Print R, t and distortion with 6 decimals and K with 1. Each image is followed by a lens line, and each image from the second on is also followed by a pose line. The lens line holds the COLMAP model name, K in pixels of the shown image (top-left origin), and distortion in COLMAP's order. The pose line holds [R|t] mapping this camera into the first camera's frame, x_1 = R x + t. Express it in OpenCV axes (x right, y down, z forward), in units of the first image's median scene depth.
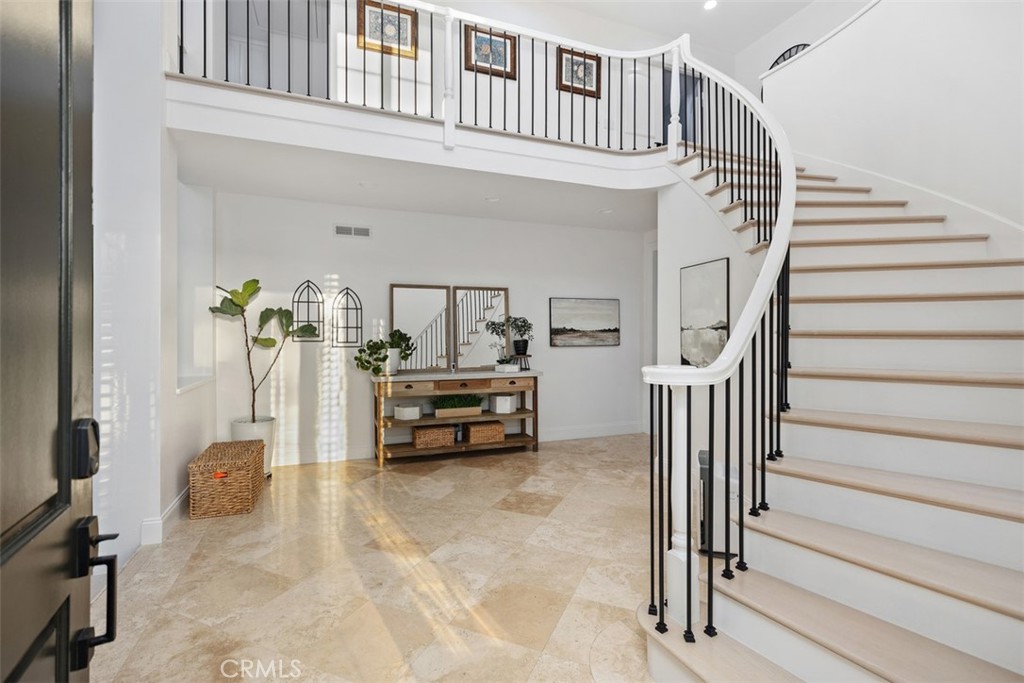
lens RADIAL K [[459.4, 0, 511.3], [0, 459.4, 341.7], [0, 0, 1]] dist [-0.001582, -0.000160]
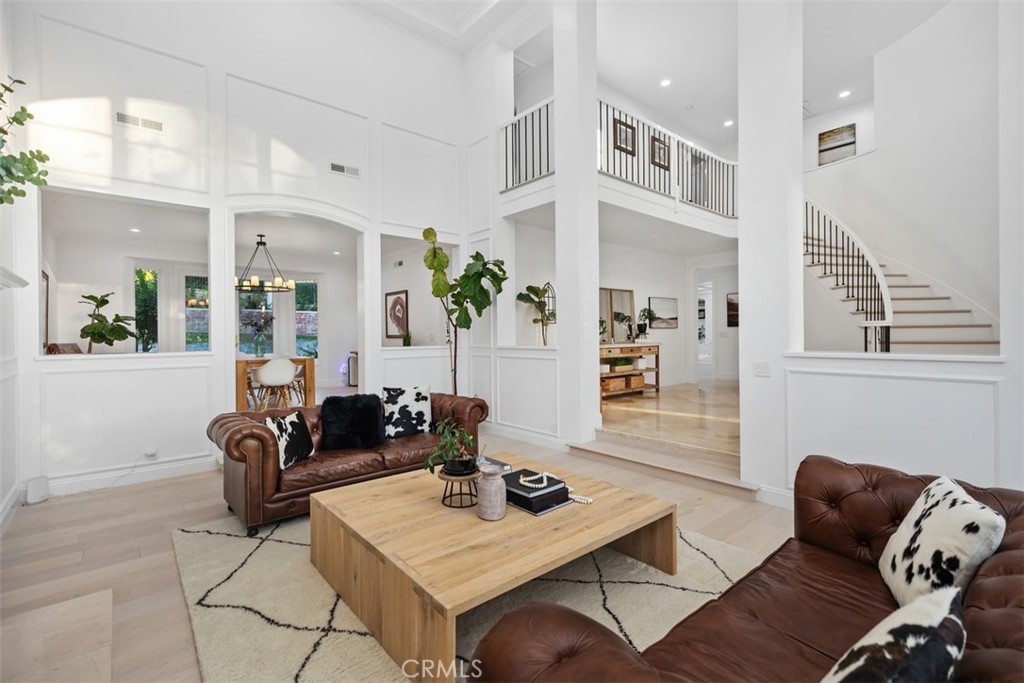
lens RADIAL K [[459.7, 0, 511.8], [0, 459.7, 337.4], [0, 0, 1]] dist [0.005850, -0.000139]
pose [[0.959502, -0.007813, 0.281594, -0.816922], [0.006962, 0.999968, 0.004021, 0.032214], [-0.281617, -0.001898, 0.959525, -0.364474]]
